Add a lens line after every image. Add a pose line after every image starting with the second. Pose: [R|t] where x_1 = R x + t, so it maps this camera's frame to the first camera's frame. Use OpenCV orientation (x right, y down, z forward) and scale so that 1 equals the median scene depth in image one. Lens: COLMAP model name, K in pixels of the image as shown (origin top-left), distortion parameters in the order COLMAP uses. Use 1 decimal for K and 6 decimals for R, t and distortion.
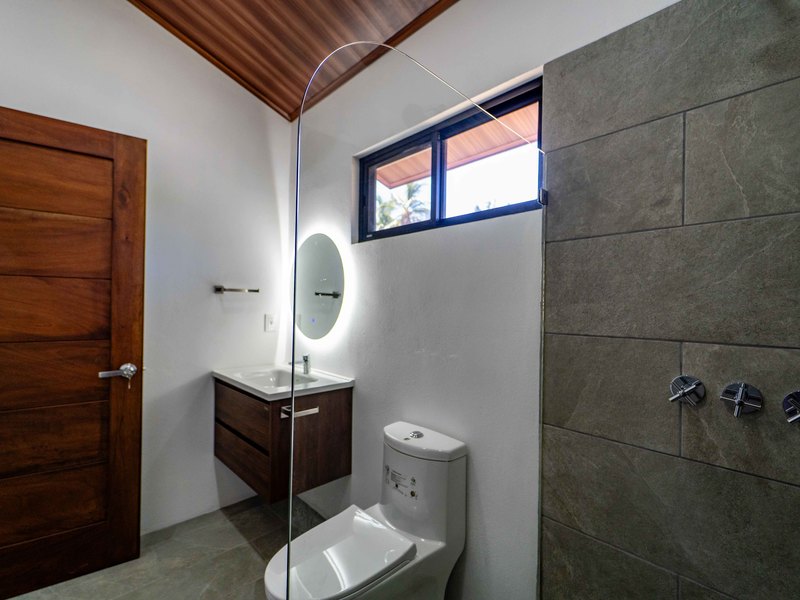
lens RADIAL K [[365.3, 0, 404.9], [0, 365.3, 305.1], [0, 0, 1]] dist [0.000559, -0.000347]
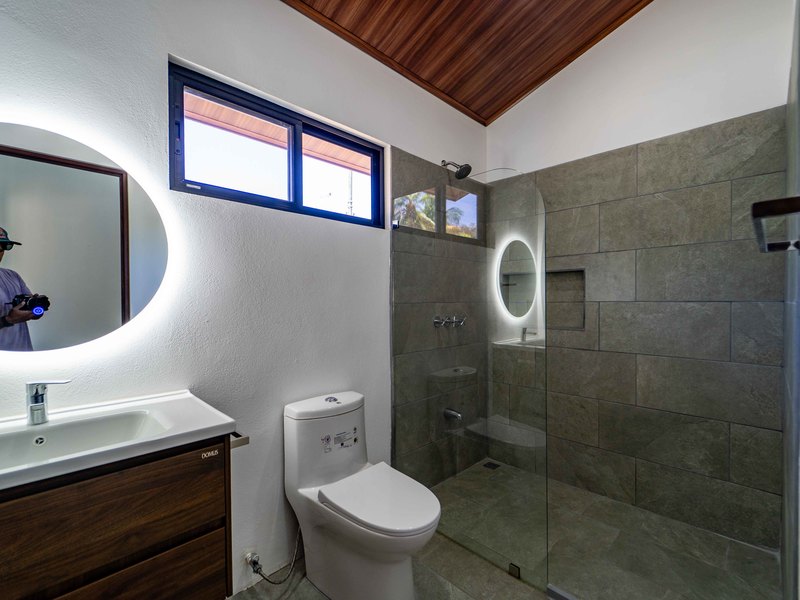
lens RADIAL K [[365.3, 0, 404.9], [0, 365.3, 305.1], [0, 0, 1]] dist [0.000559, -0.000347]
pose [[-0.009937, -0.034215, 0.999365, -1.137536], [-0.007816, 0.999387, 0.034138, 0.019909], [-0.999920, -0.007472, -0.010199, 0.812438]]
